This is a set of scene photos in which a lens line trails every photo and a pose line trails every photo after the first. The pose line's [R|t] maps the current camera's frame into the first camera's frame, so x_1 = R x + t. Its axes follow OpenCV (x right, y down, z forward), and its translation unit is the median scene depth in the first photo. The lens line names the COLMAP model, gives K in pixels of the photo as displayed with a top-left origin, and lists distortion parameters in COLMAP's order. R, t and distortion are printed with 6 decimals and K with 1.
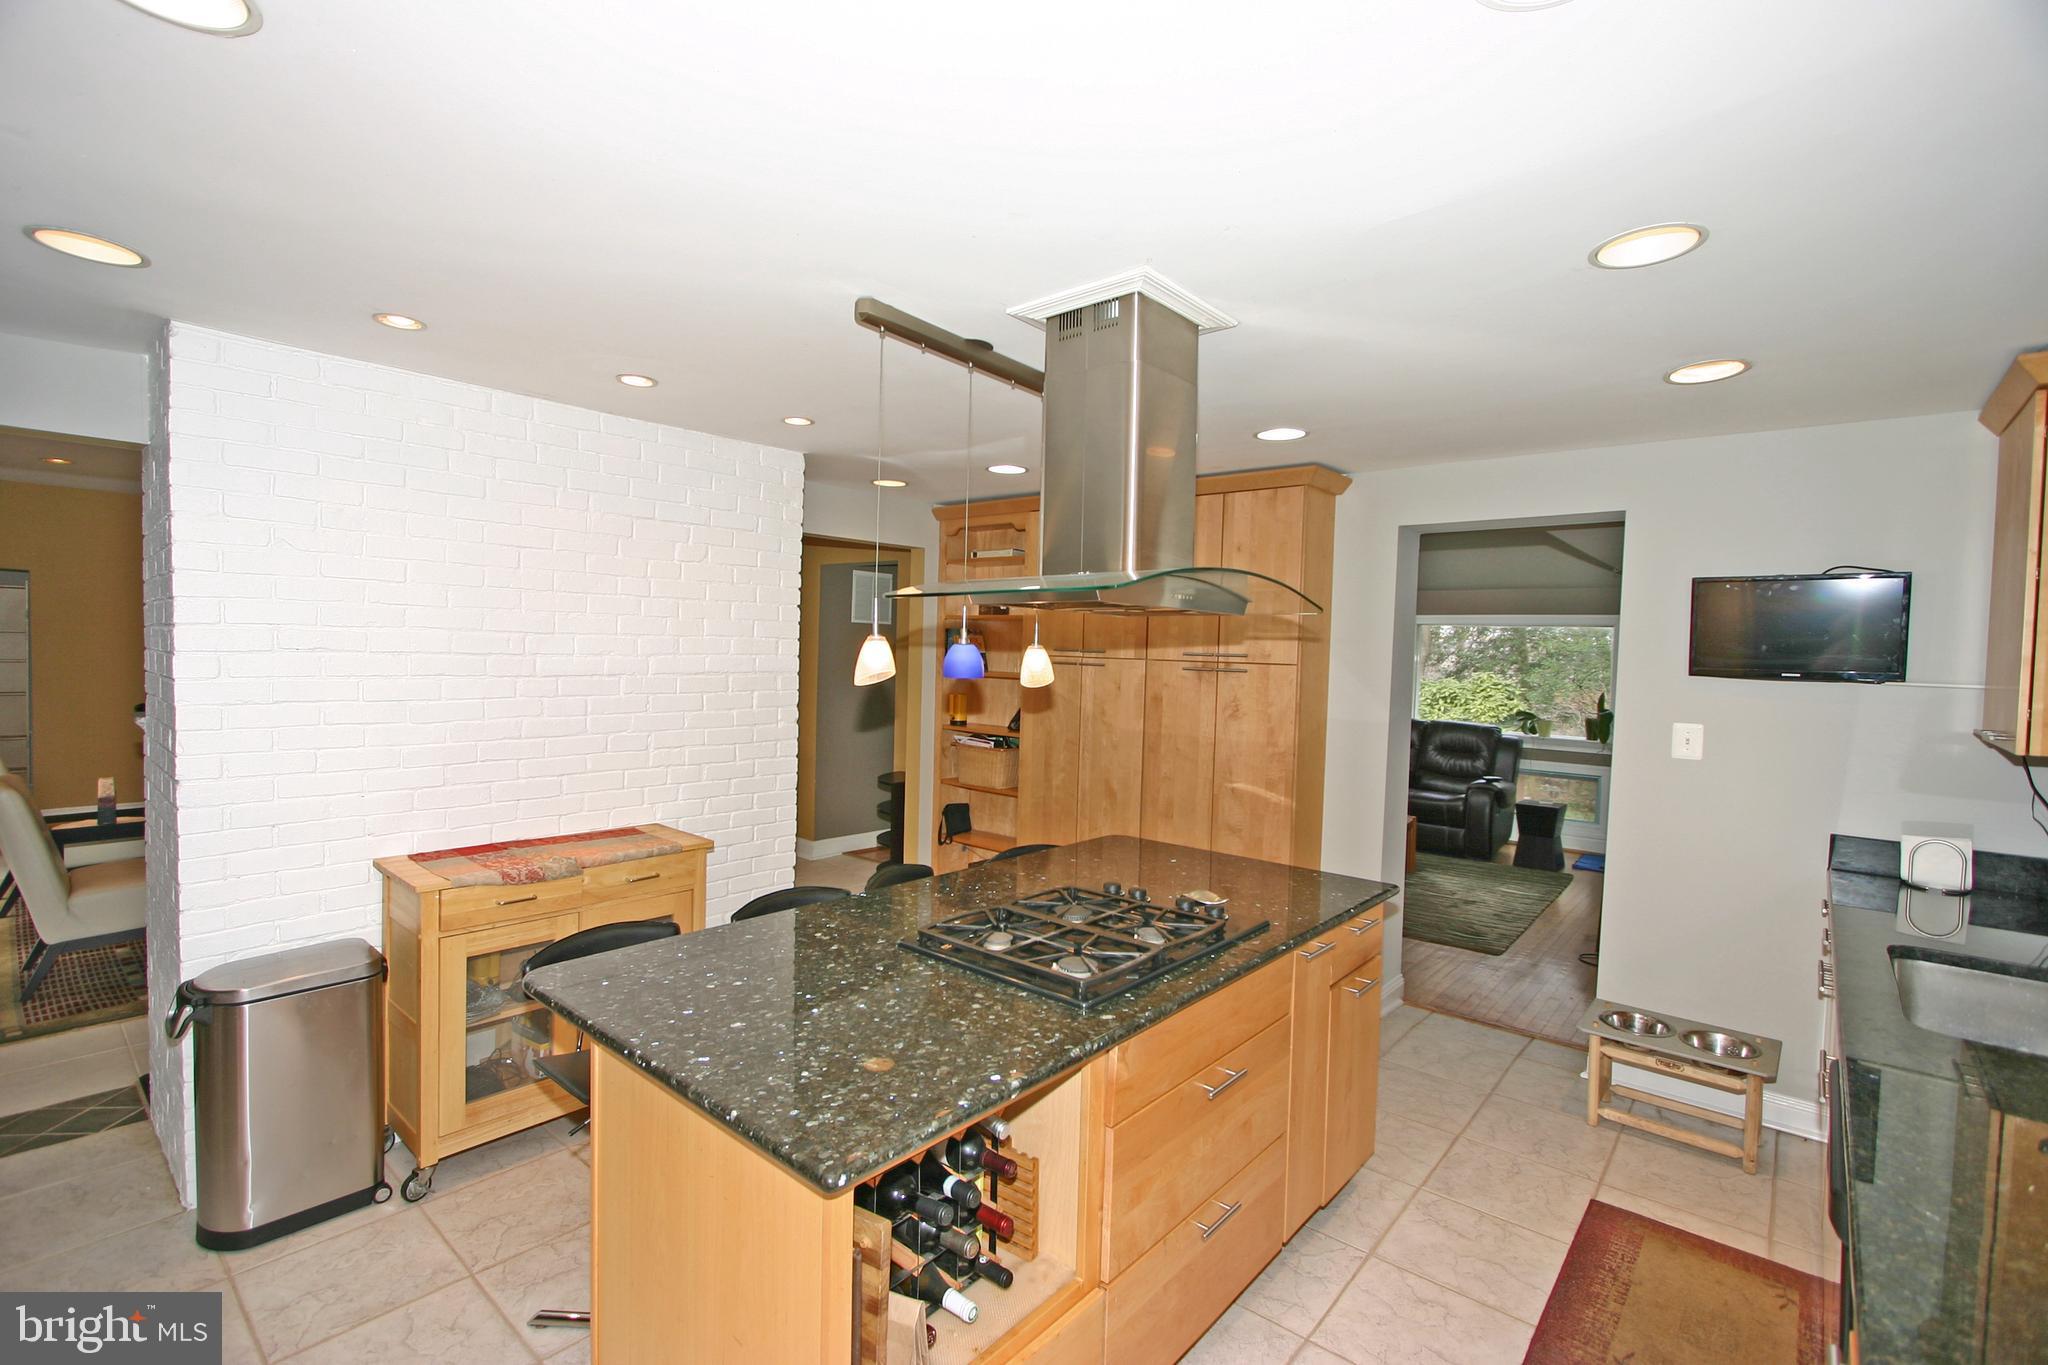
lens RADIAL K [[926.4, 0, 1018.8], [0, 926.4, 681.4], [0, 0, 1]] dist [-0.001892, -0.000005]
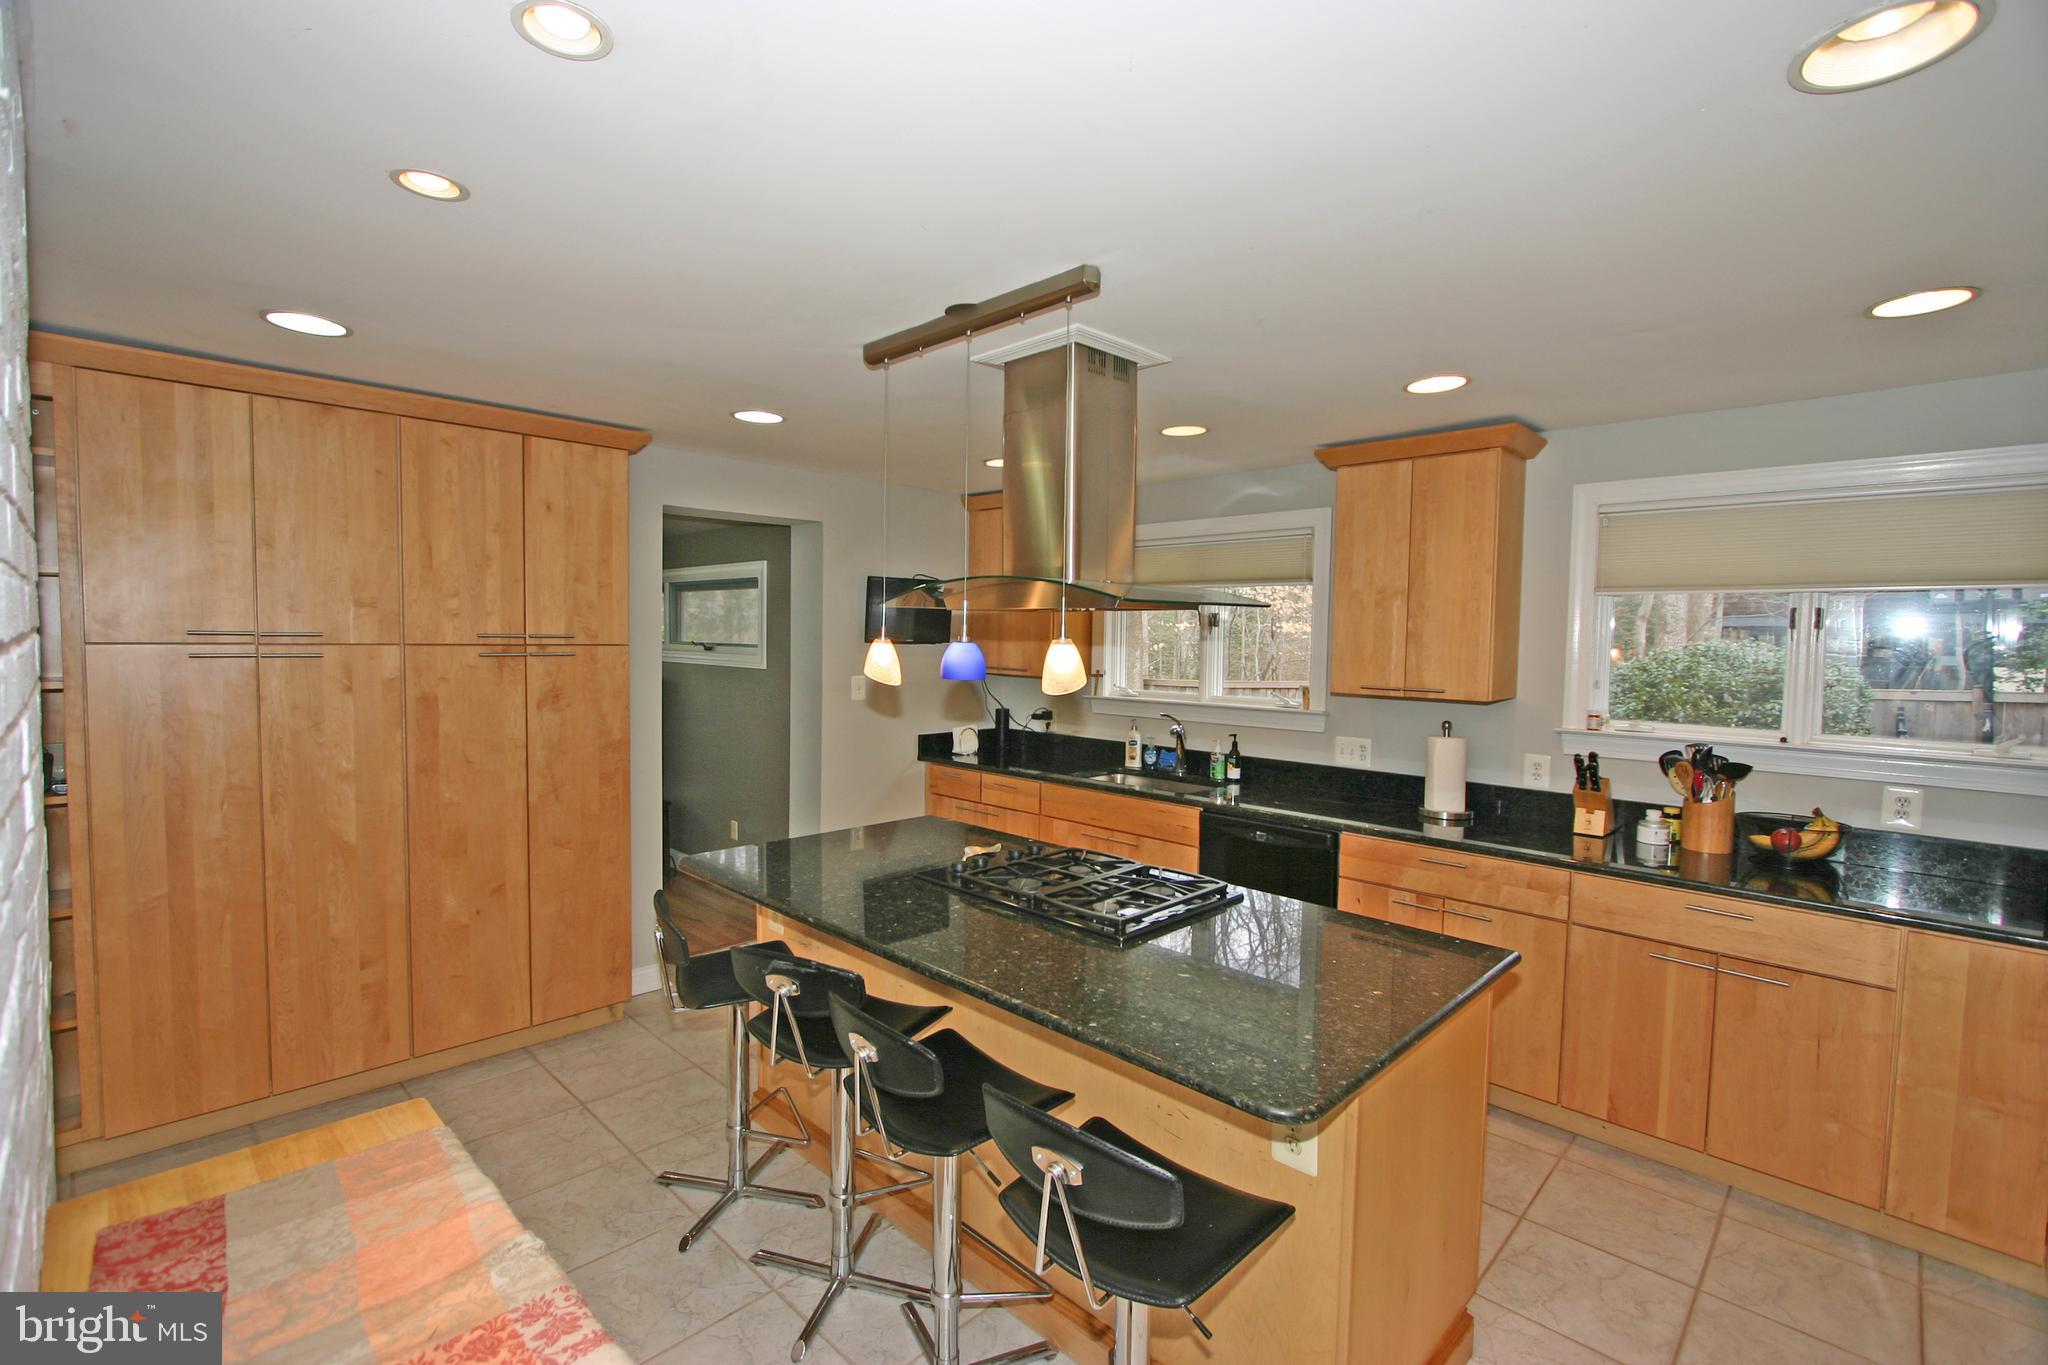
lens RADIAL K [[934.3, 0, 1017.5], [0, 934.3, 677.2], [0, 0, 1]] dist [-0.007031, -0.000209]
pose [[0.070910, -0.074601, 0.994689, -0.768760], [0.022992, 0.997057, 0.073139, -0.057707], [-0.997218, 0.017684, 0.072416, 0.698537]]
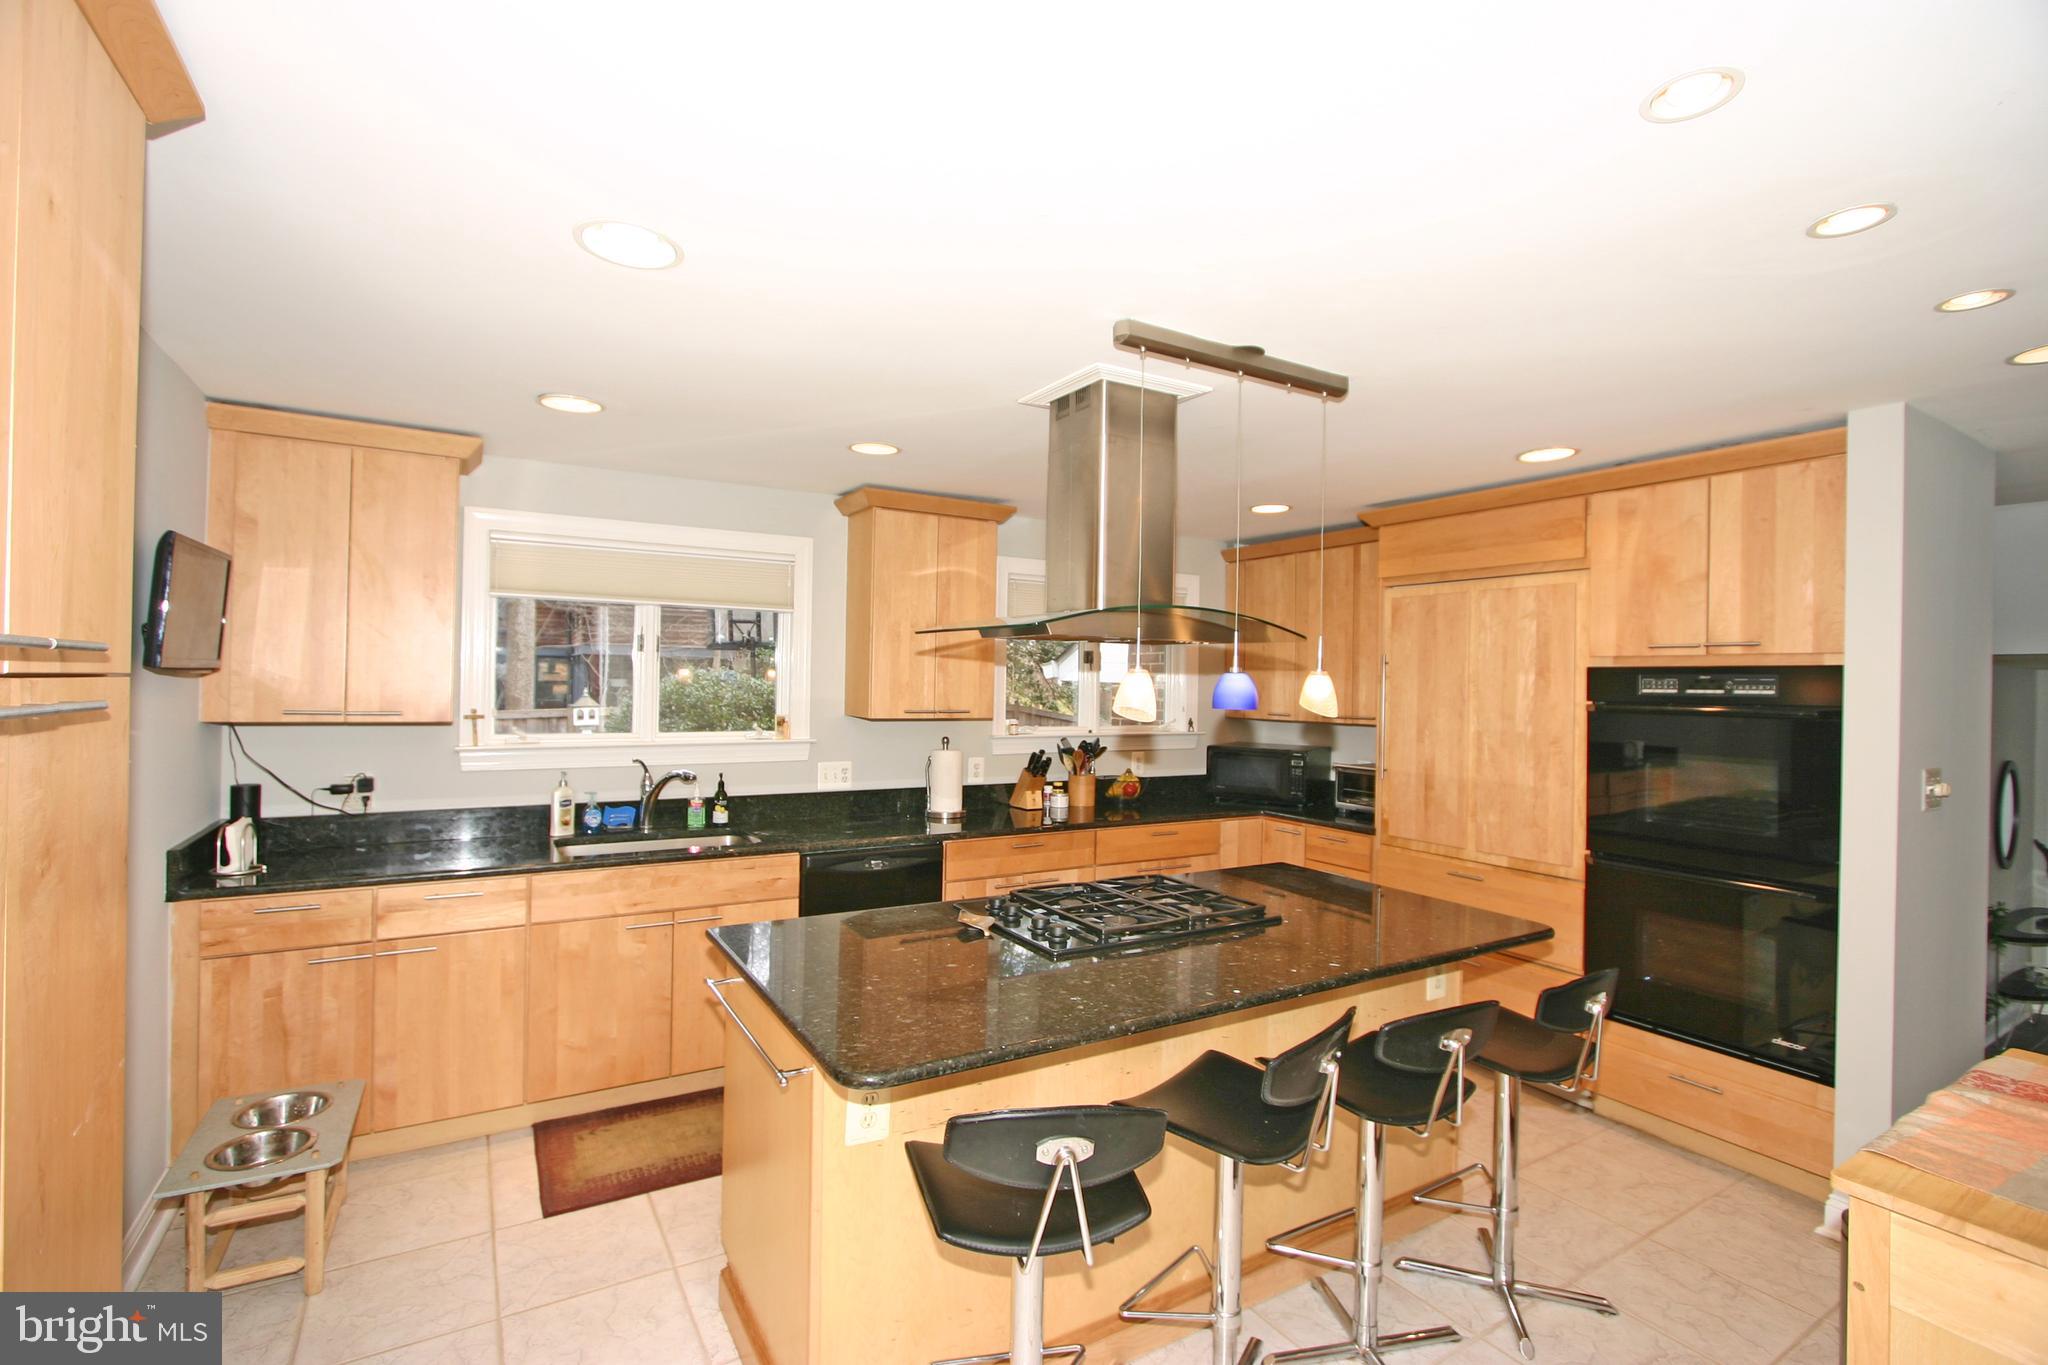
lens RADIAL K [[926.4, 0, 1018.8], [0, 926.4, 681.4], [0, 0, 1]] dist [-0.001892, -0.000005]
pose [[-0.949432, -0.044585, 0.310792, -0.107135], [-0.033741, 0.998622, 0.040183, -0.049265], [-0.312156, 0.027664, -0.949628, 1.547764]]
